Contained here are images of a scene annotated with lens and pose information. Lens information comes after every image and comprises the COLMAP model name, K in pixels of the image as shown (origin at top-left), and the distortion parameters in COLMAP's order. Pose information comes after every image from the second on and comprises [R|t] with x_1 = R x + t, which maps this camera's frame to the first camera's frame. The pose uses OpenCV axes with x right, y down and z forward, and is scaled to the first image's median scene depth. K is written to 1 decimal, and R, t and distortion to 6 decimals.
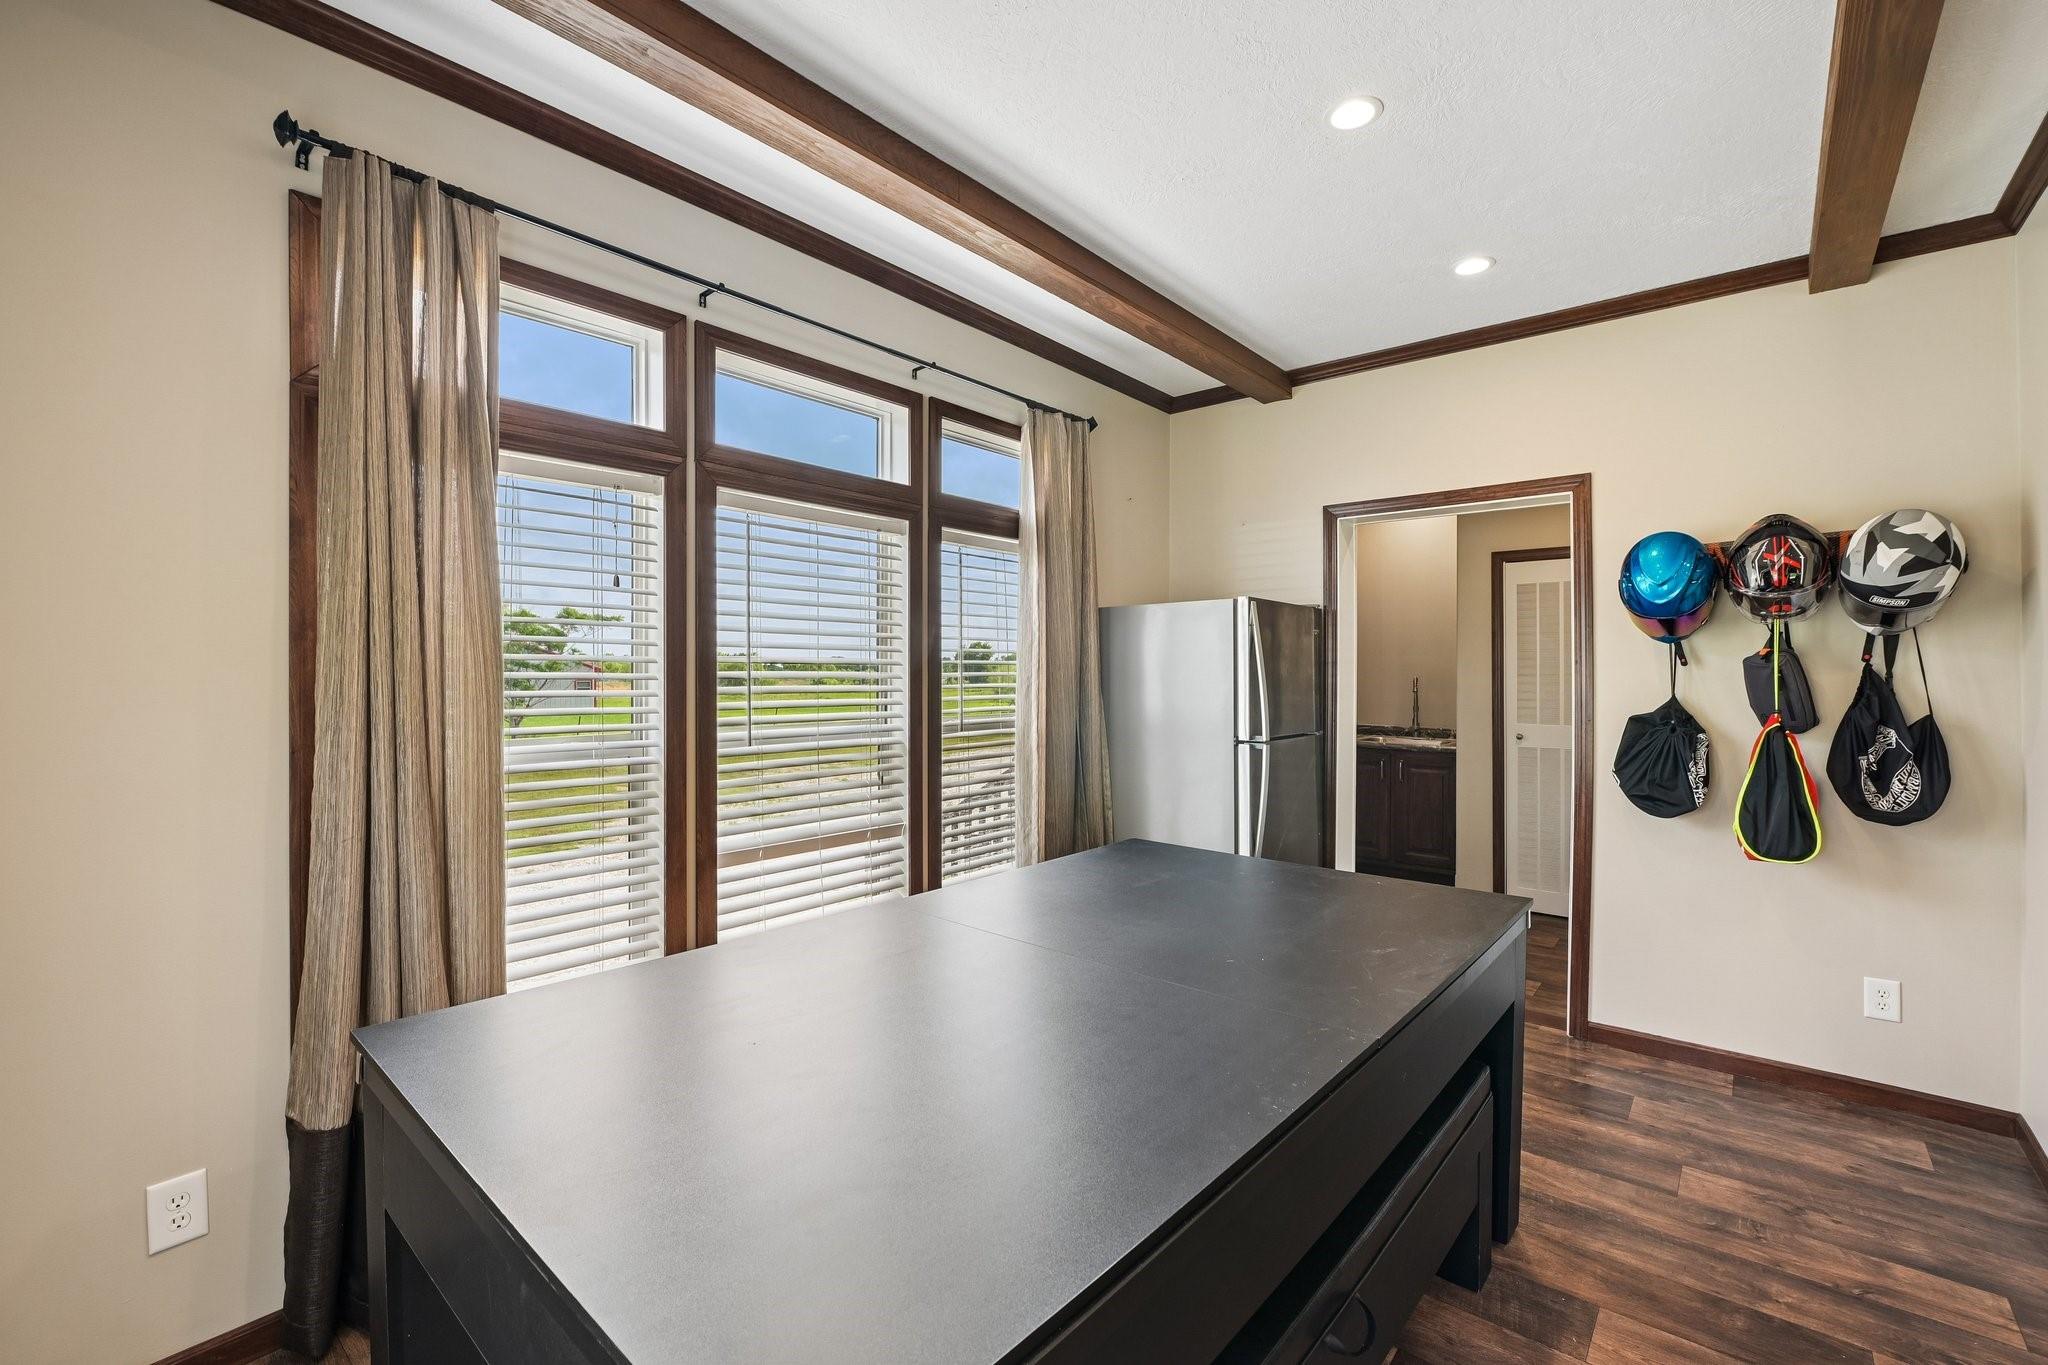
lens RADIAL K [[894.7, 0, 1024.0], [0, 894.7, 682.5], [0, 0, 1]] dist [-0.010643, -0.000376]
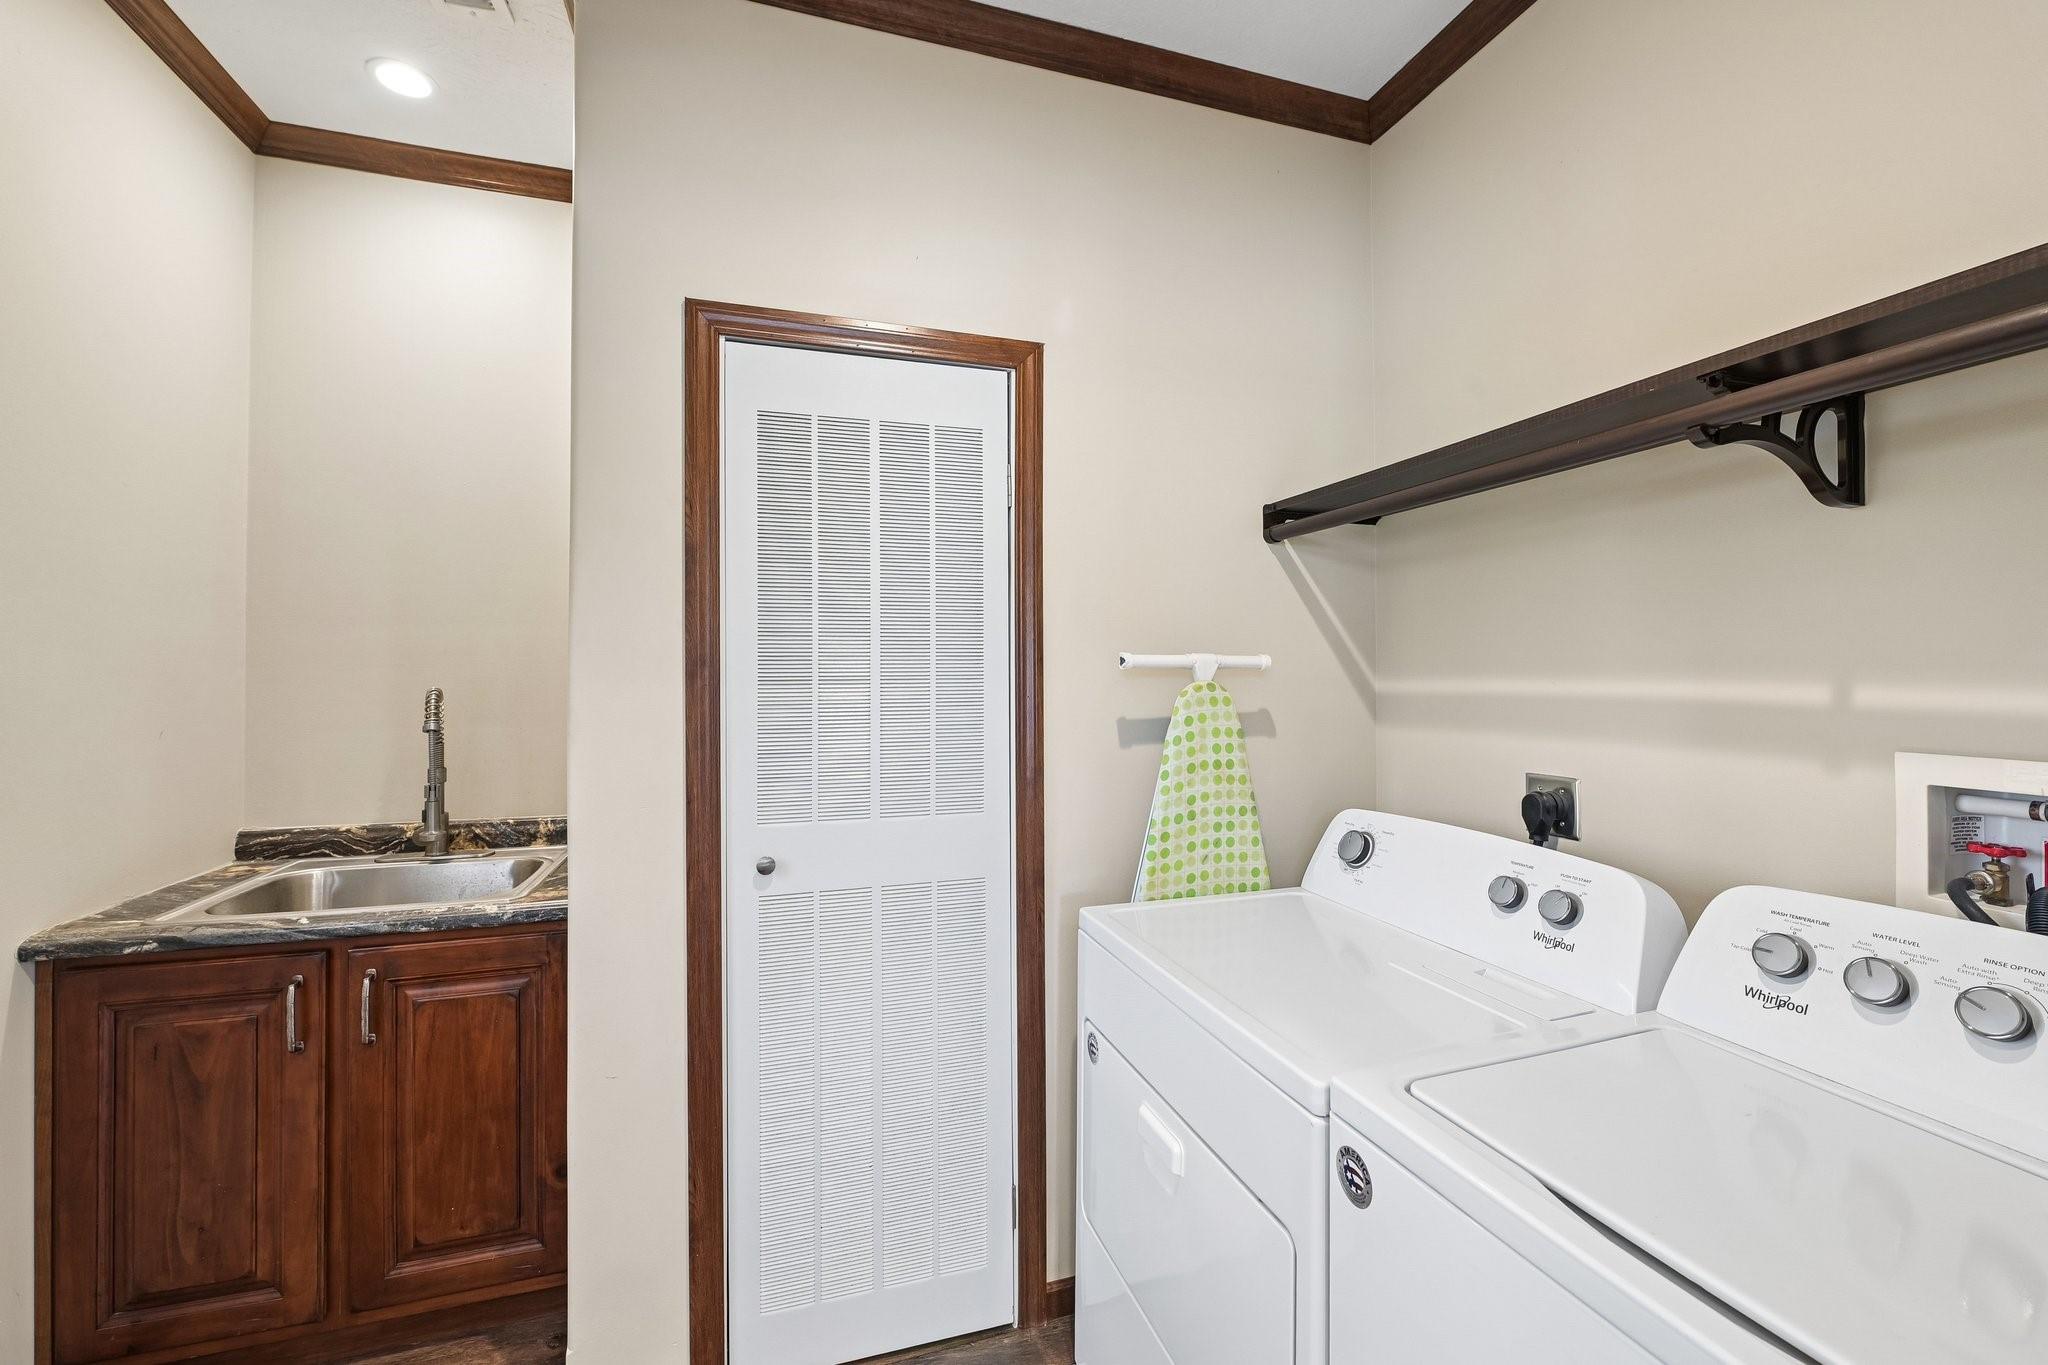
lens RADIAL K [[823.5, 0, 1019.3], [0, 823.5, 673.7], [0, 0, 1]] dist [-0.001323, -0.000772]
pose [[0.539195, 0.004338, 0.842170, 0.325025], [0.005317, 0.999949, -0.008555, -0.007809], [-0.842164, 0.009091, 0.539144, 0.706620]]
